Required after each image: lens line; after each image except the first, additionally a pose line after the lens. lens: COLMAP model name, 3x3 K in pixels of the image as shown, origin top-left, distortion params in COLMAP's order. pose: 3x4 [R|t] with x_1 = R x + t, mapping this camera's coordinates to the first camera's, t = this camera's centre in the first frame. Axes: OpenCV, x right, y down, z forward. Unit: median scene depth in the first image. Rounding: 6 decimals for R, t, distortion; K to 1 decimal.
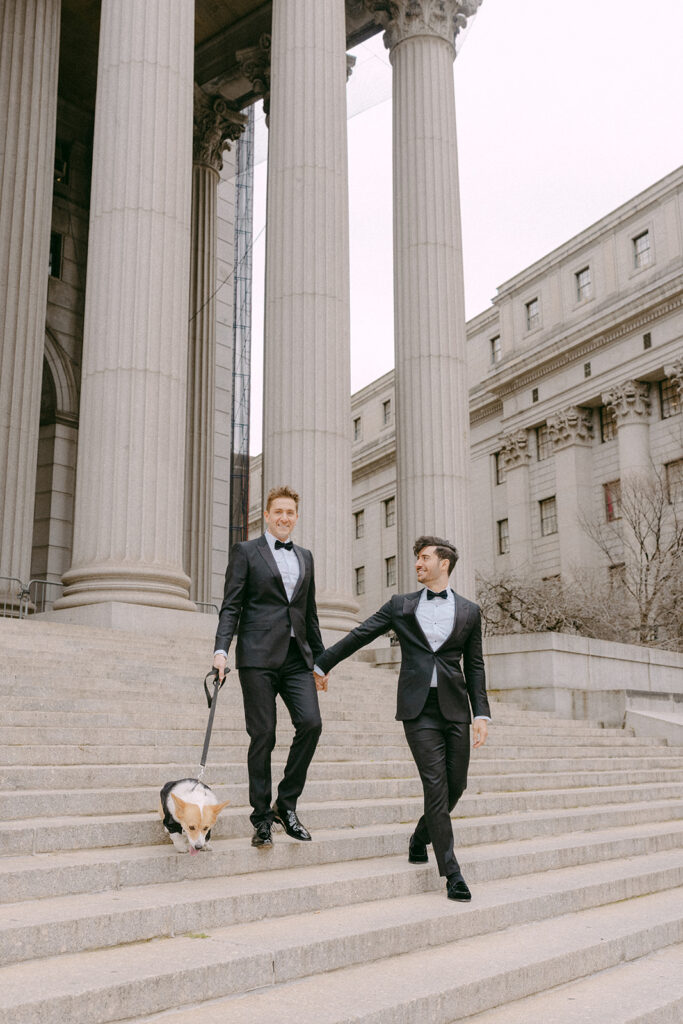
lens RADIAL K [[1029.8, 0, 341.5], [0, 1029.8, 512.0], [0, 0, 1]] dist [0.096000, 0.002545]
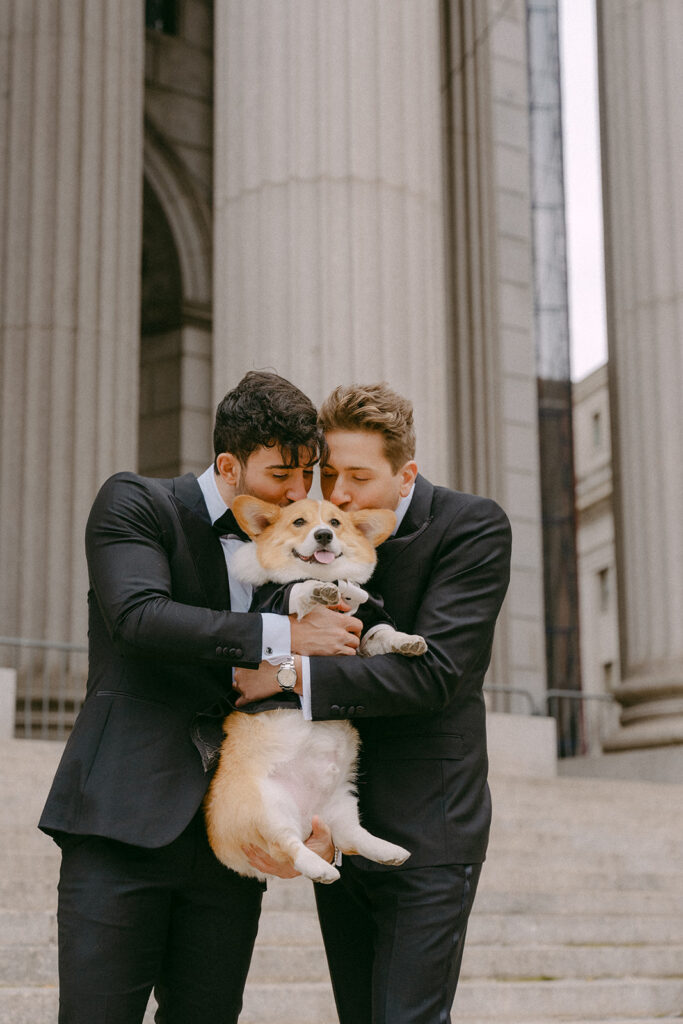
lens RADIAL K [[1909.5, 0, 341.5], [0, 1909.5, 512.0], [0, 0, 1]] dist [0.215407, -0.331022]
pose [[0.978134, -0.050904, -0.201649, -0.027239], [0.050742, 0.998694, -0.005976, 0.011938], [0.201690, -0.004387, 0.979440, 0.156518]]
